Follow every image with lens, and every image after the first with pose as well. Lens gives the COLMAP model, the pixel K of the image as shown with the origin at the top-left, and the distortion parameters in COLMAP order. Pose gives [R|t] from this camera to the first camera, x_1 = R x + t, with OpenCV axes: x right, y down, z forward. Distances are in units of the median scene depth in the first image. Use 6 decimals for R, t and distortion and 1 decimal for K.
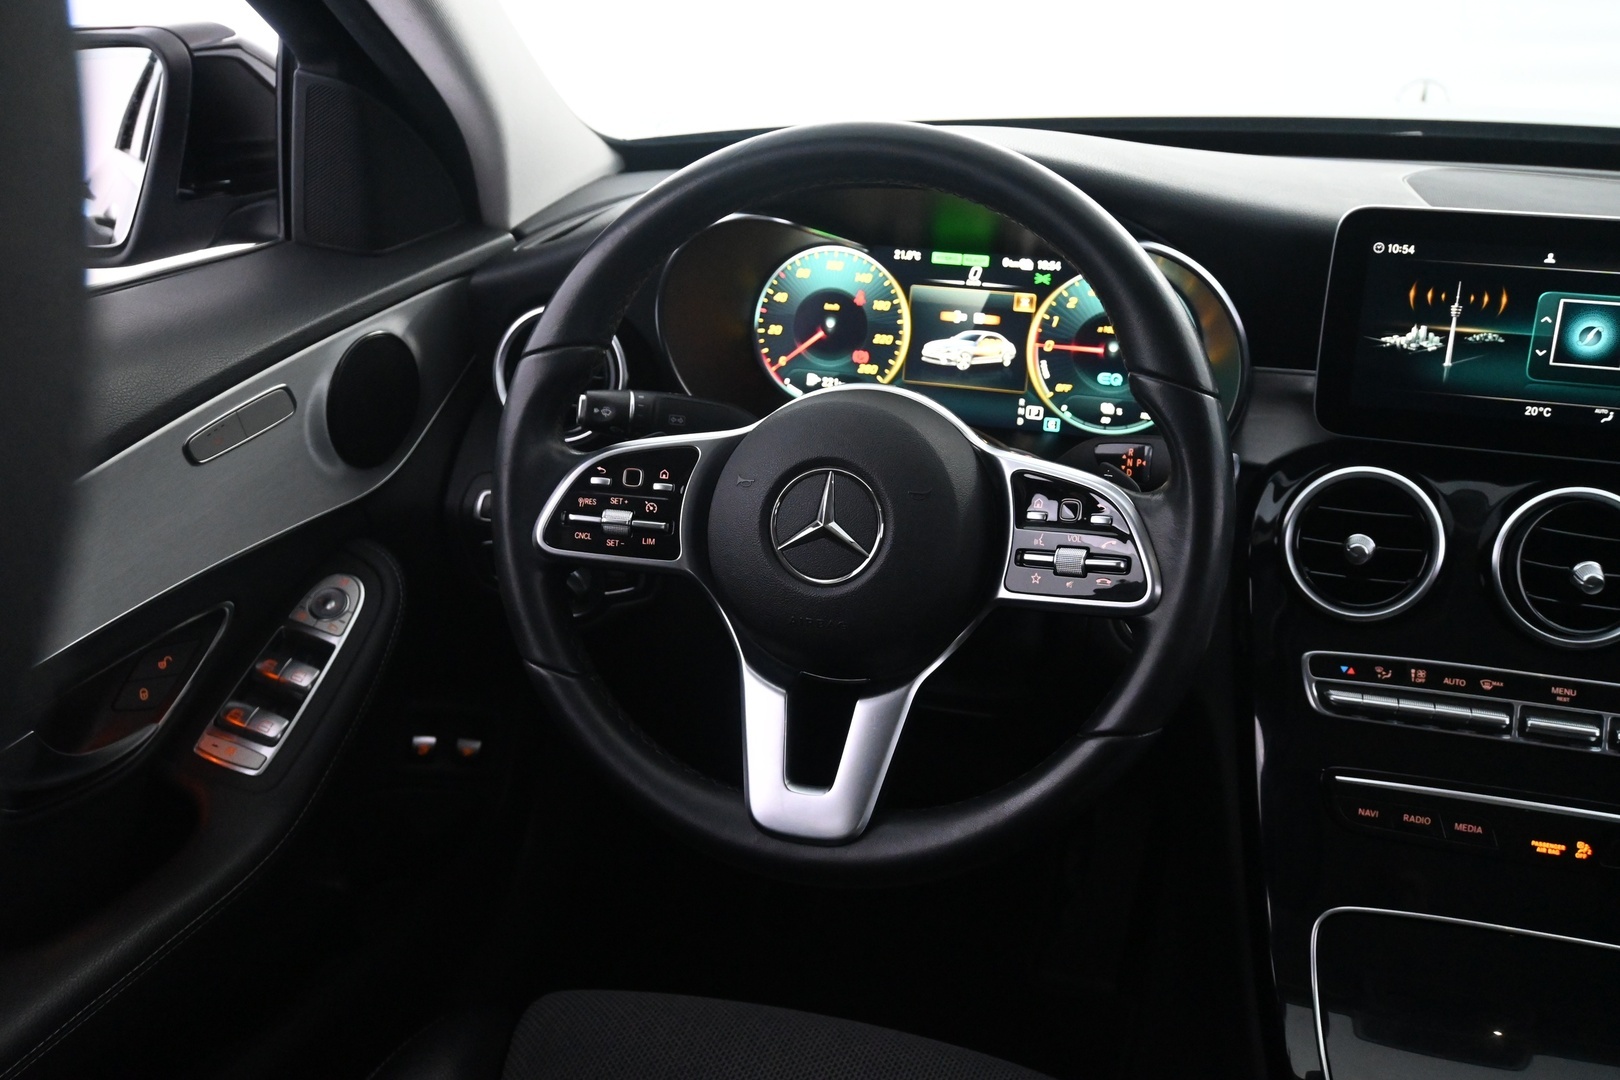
lens RADIAL K [[1600.9, 0, 808.8], [0, 1600.9, 534.7], [0, 0, 1]] dist [-0.015871, 0.000000]
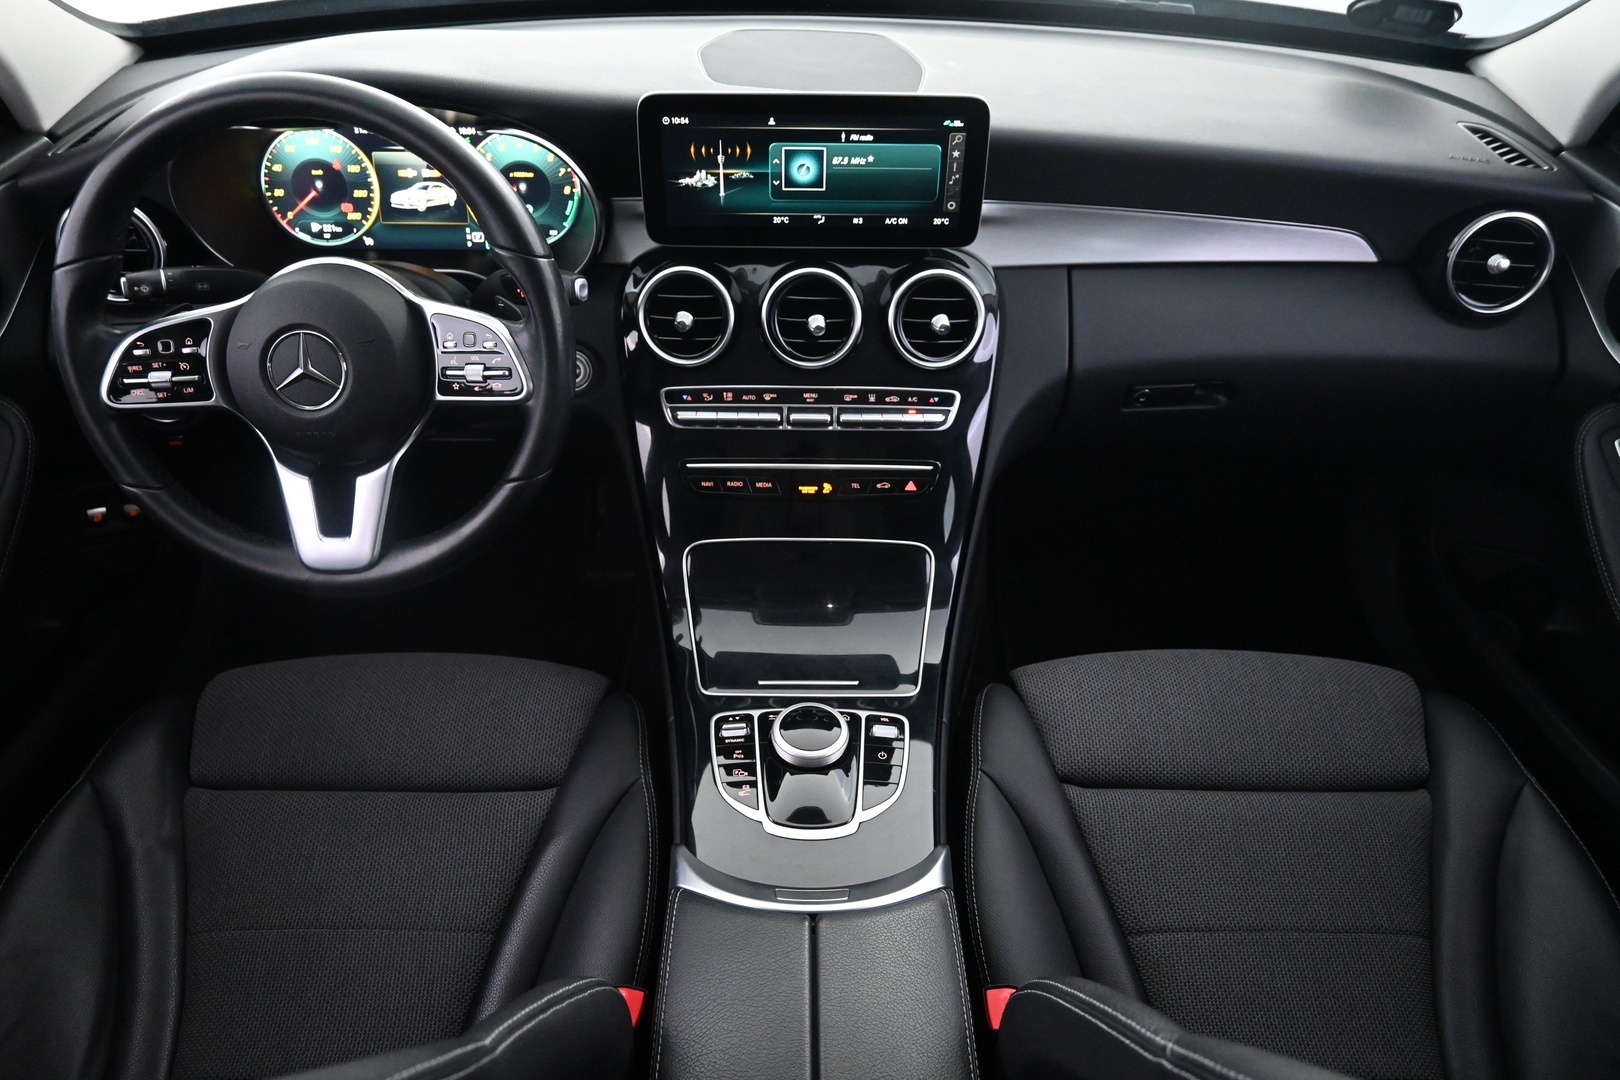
lens RADIAL K [[1147.0, 0, 818.3], [0, 1147.0, 536.1], [0, 0, 1]] dist [-0.005447, -0.003762]
pose [[0.954687, -0.179530, 0.237364, 0.164069], [0.104596, 0.949085, 0.297150, -0.111770], [-0.278626, -0.258858, 0.924857, -0.138535]]
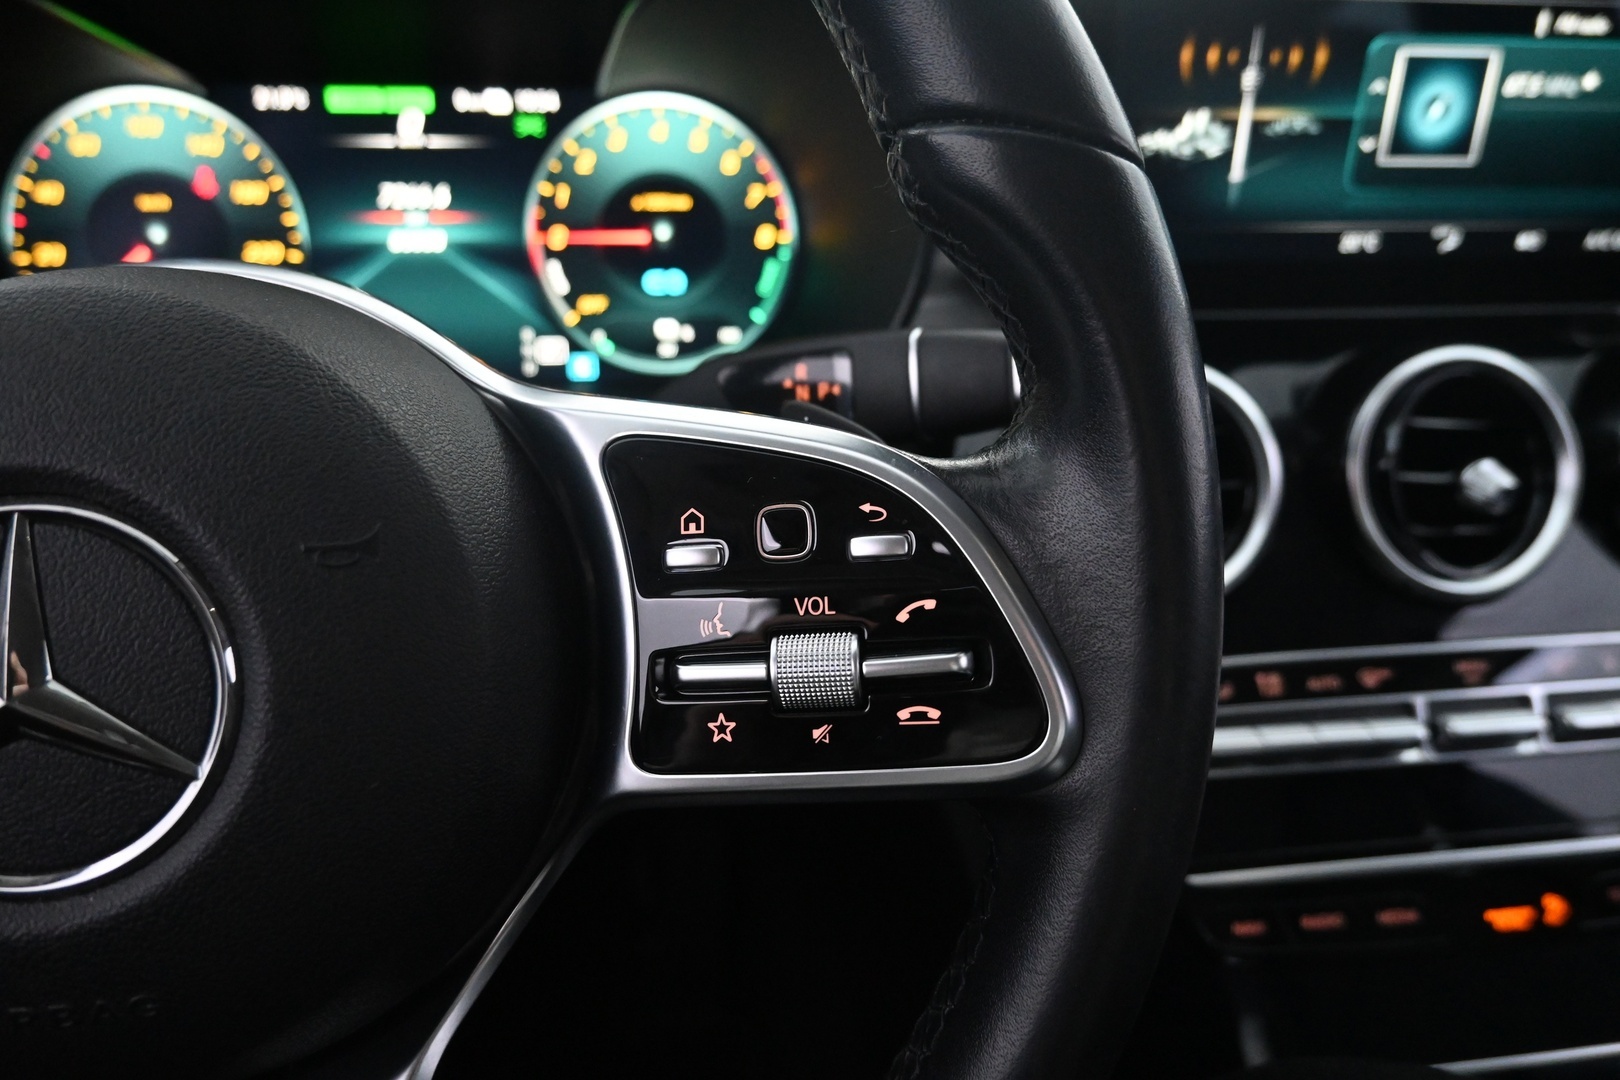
lens RADIAL K [[1098.4, 0, 804.0], [0, 1098.4, 540.5], [0, 0, 1]] dist [0.005070, -0.014948]
pose [[0.904791, -0.171095, 0.389974, 0.060200], [0.150928, 0.985135, 0.082041, -0.028440], [-0.398214, -0.015372, 0.917164, 0.670051]]
